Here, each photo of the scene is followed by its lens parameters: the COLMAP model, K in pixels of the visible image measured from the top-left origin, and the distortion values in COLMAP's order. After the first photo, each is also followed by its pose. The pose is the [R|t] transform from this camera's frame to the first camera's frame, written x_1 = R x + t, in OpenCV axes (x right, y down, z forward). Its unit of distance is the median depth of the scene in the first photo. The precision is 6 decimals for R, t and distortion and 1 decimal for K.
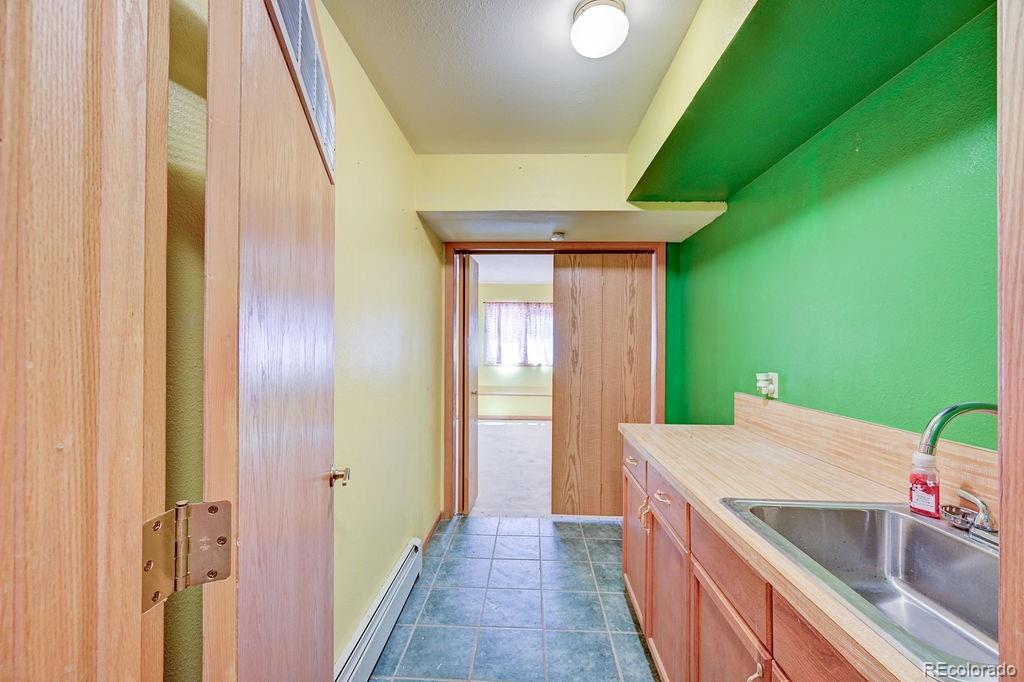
lens RADIAL K [[404.8, 0, 515.9], [0, 404.8, 342.7], [0, 0, 1]] dist [-0.001687, 0.000869]
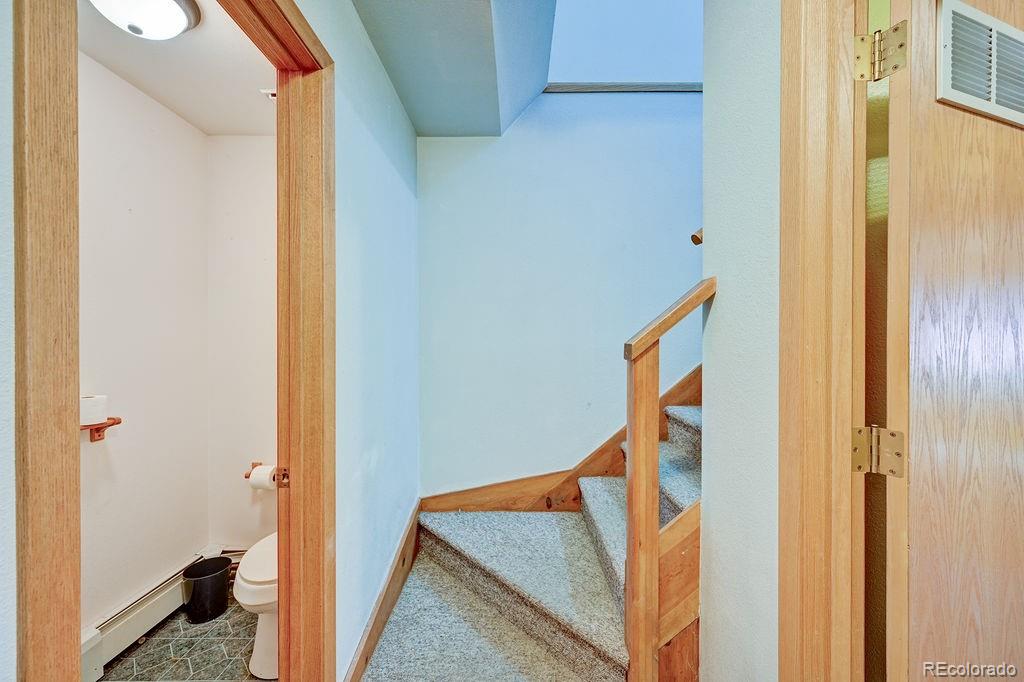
lens RADIAL K [[404.8, 0, 516.2], [0, 404.8, 341.6], [0, 0, 1]] dist [-0.001687, 0.000869]
pose [[0.040506, -0.001229, -0.999179, 0.872520], [0.003829, 0.999992, -0.001075, 0.010585], [0.999172, -0.003782, 0.040510, -0.644782]]
